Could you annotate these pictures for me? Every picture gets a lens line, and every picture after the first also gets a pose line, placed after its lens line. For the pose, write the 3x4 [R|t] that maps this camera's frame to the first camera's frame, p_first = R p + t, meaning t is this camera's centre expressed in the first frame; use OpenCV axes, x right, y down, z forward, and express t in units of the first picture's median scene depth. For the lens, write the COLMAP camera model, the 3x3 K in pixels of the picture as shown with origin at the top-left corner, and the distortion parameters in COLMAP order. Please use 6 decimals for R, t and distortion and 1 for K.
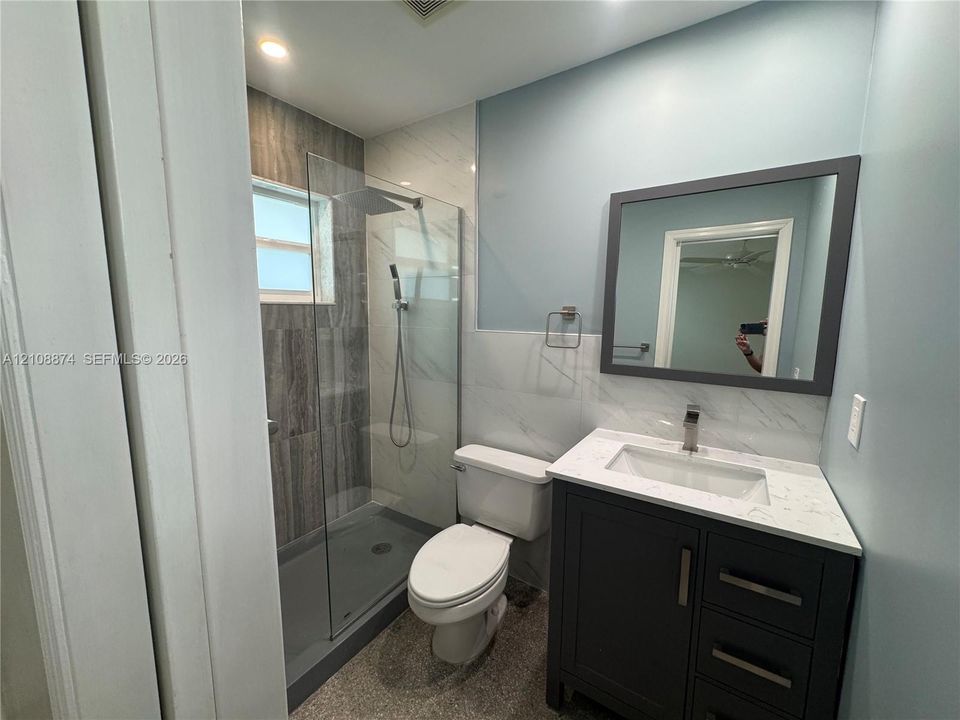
lens RADIAL K [[386.9, 0, 479.6], [0, 386.9, 358.6], [0, 0, 1]] dist [-0.000847, 0.000768]
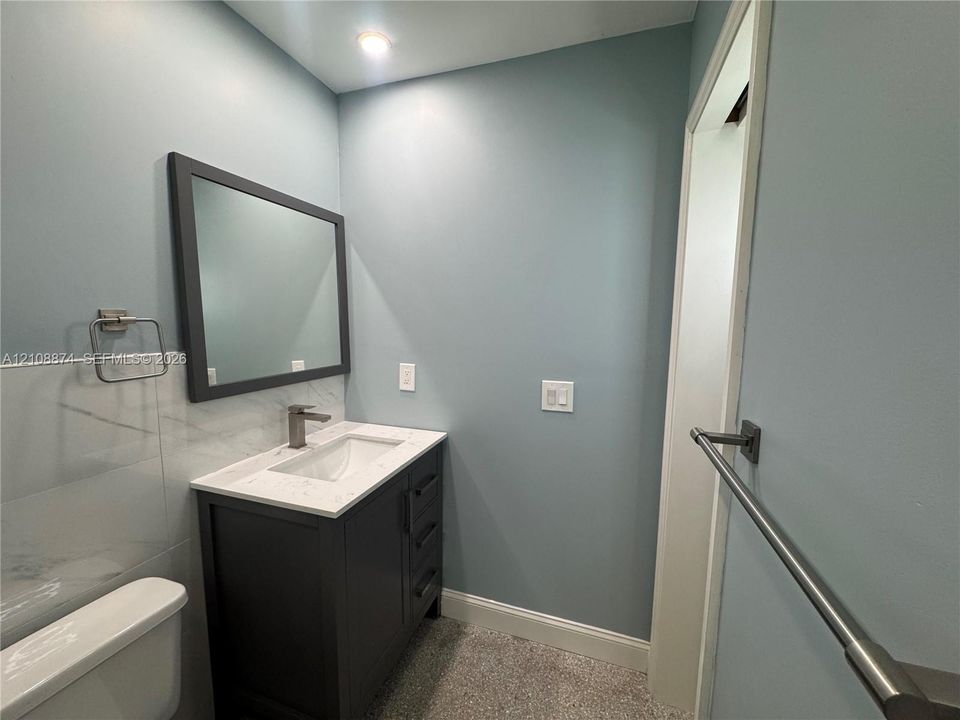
lens RADIAL K [[386.9, 0, 479.9], [0, 386.9, 364.9], [0, 0, 1]] dist [-0.000847, 0.000768]
pose [[-0.267402, -0.129696, 0.954817, -0.521264], [0.104401, 0.981168, 0.162514, -0.096747], [-0.957913, 0.143140, -0.248826, 0.680614]]
